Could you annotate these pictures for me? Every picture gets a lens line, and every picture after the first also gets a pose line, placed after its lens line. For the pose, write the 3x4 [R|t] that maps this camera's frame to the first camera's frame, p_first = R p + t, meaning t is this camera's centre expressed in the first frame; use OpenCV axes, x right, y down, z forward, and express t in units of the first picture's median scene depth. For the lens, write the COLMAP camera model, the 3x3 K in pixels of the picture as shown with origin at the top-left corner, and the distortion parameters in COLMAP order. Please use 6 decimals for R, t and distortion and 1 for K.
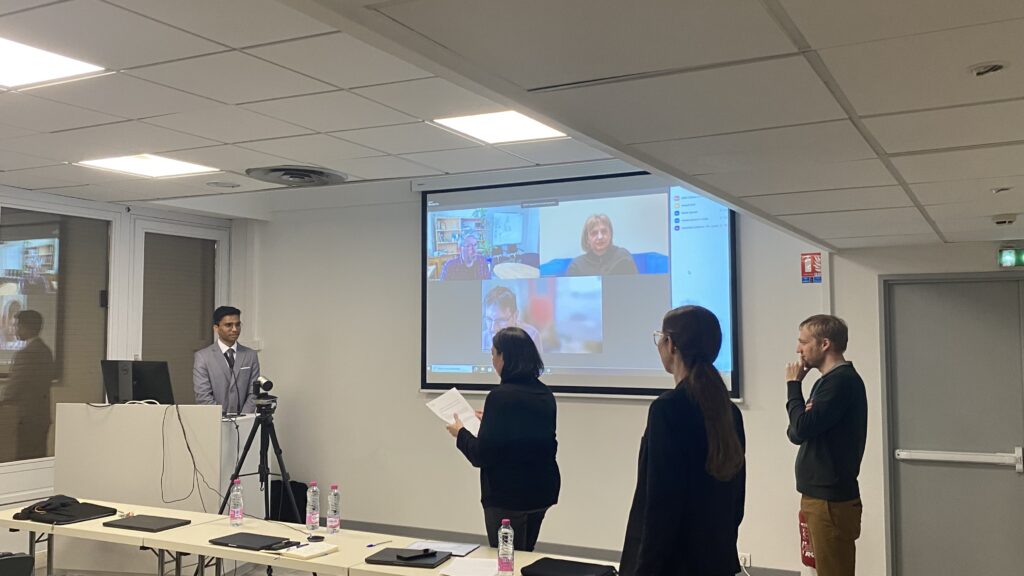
lens RADIAL K [[954.2, 0, 512.6], [0, 954.2, 287.3], [0, 0, 1]] dist [0.008226, 0.000000]
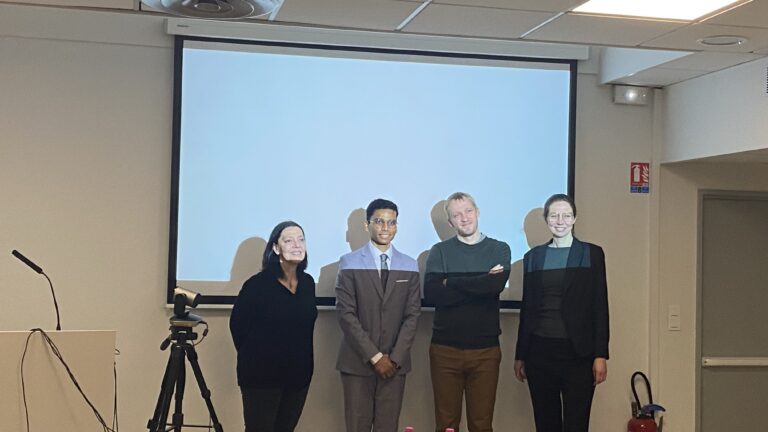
lens RADIAL K [[1190.8, 0, 384.1], [0, 1190.8, 216.0], [0, 0, 1]] dist [0.064539, 0.000000]
pose [[0.754569, 0.036872, 0.655184, -0.699186], [-0.064678, 0.997738, 0.018339, 0.013729], [-0.653025, -0.056214, 0.755247, 0.237581]]
